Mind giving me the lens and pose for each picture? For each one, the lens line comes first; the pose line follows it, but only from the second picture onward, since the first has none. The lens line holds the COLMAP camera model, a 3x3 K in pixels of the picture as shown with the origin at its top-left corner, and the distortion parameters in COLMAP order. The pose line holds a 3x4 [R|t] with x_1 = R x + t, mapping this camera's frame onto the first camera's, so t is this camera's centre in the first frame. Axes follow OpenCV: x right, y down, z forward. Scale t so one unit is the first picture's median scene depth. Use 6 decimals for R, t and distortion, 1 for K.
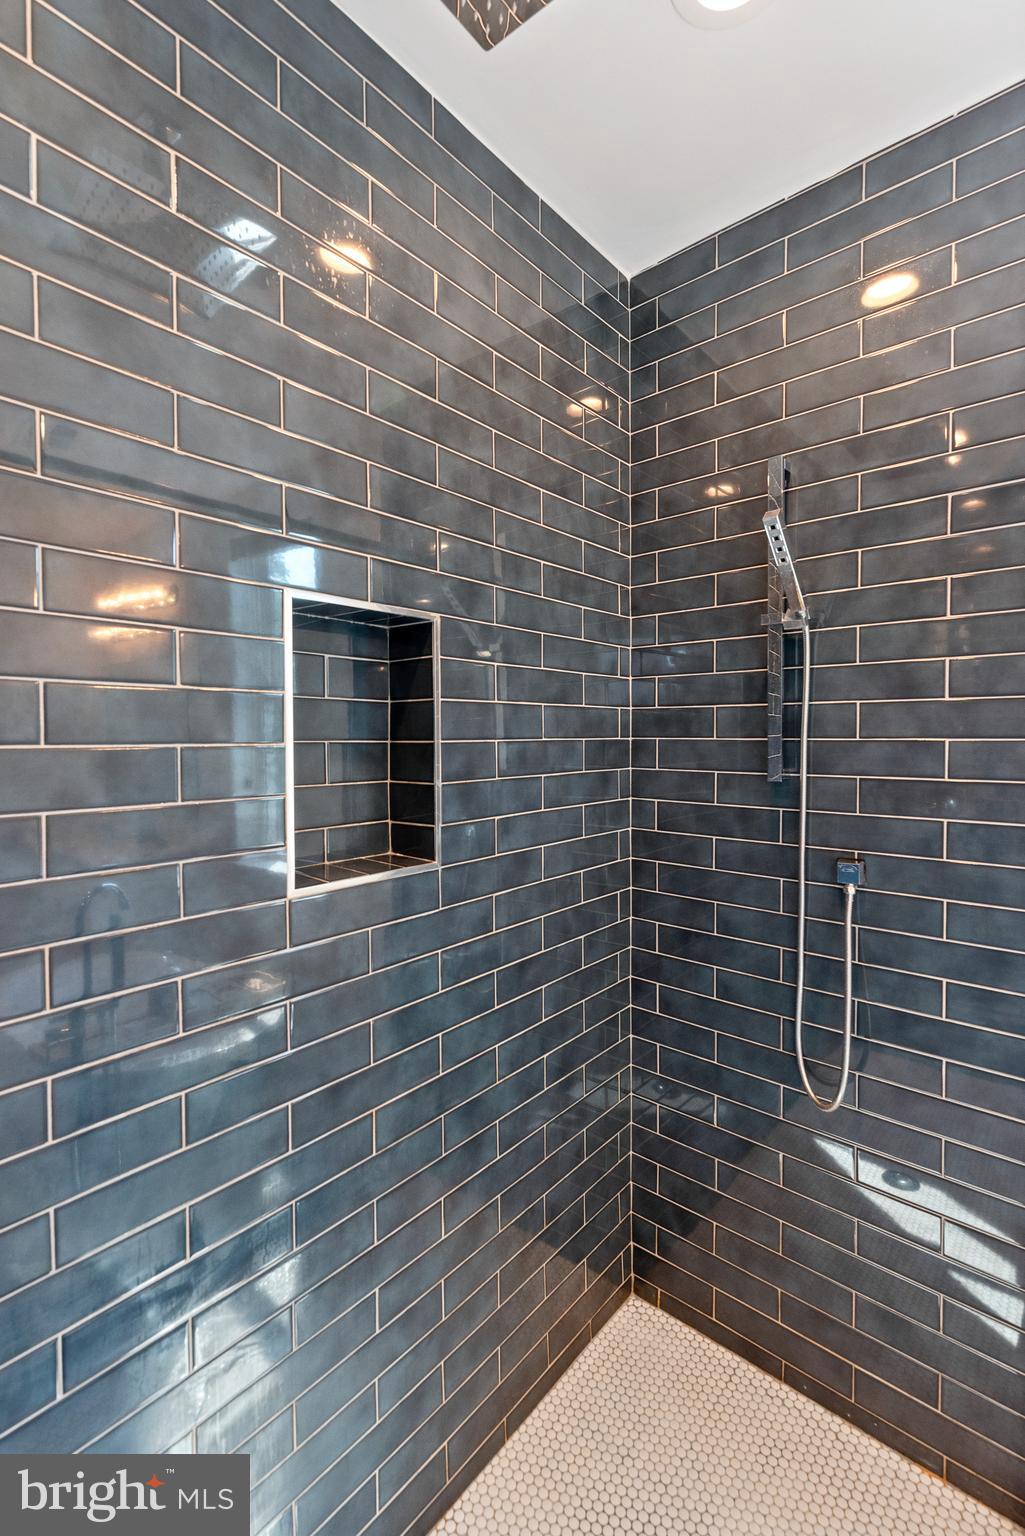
lens RADIAL K [[666.5, 0, 497.4], [0, 666.5, 761.6], [0, 0, 1]] dist [-0.000698, -0.000561]
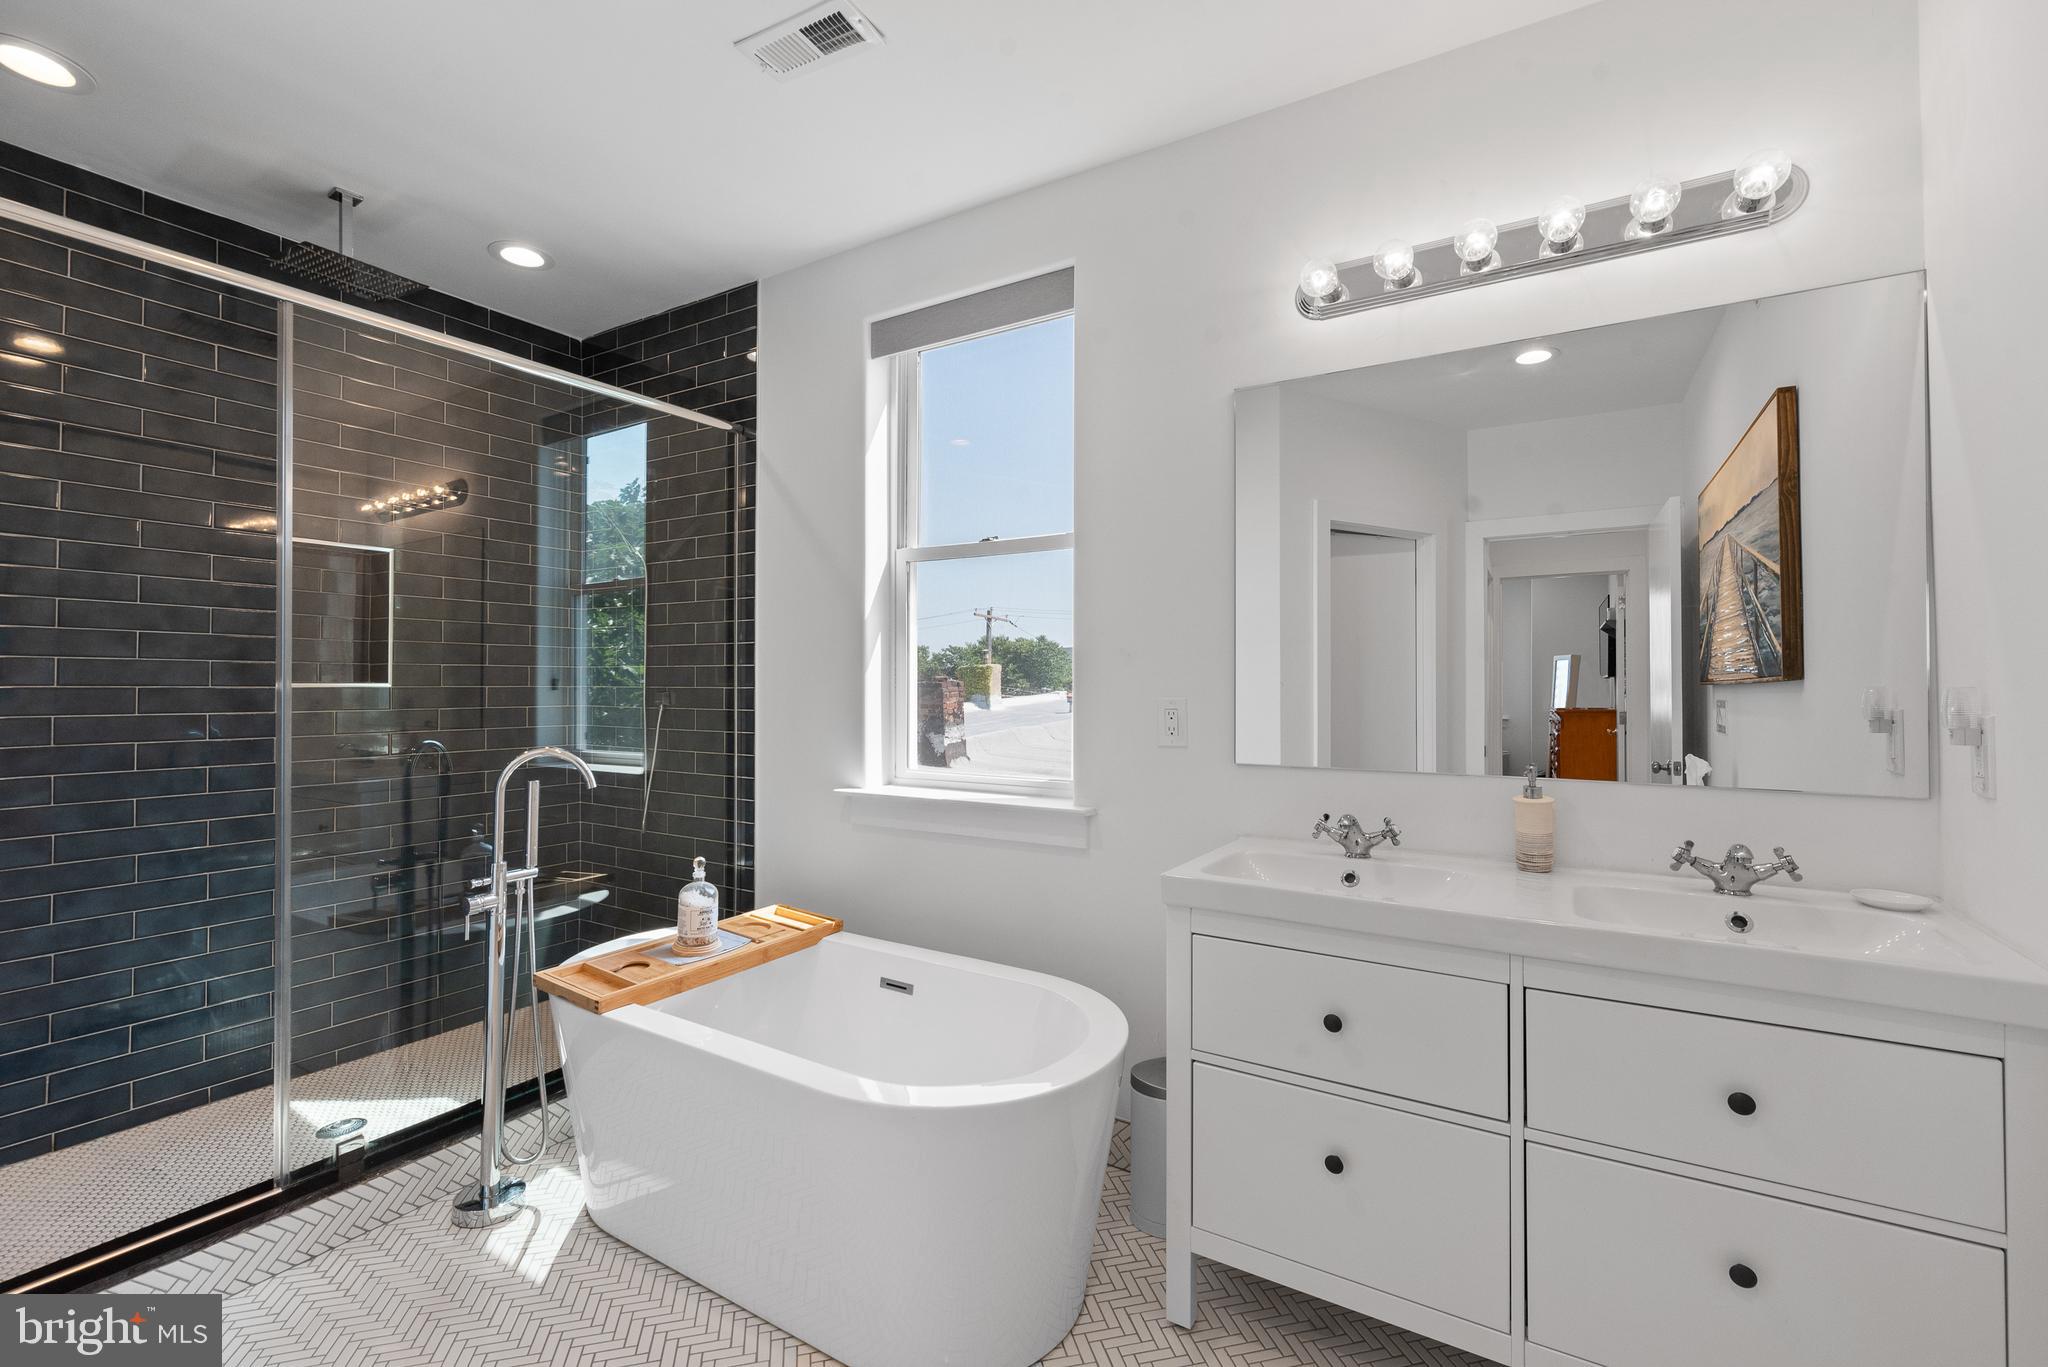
lens RADIAL K [[888.7, 0, 1023.2], [0, 888.7, 674.3], [0, 0, 1]] dist [-0.000698, -0.000561]
pose [[0.986466, 0.008961, 0.163719, 1.075735], [-0.001992, 0.999087, -0.042677, 0.198341], [-0.163952, 0.041773, 0.985583, -1.481227]]
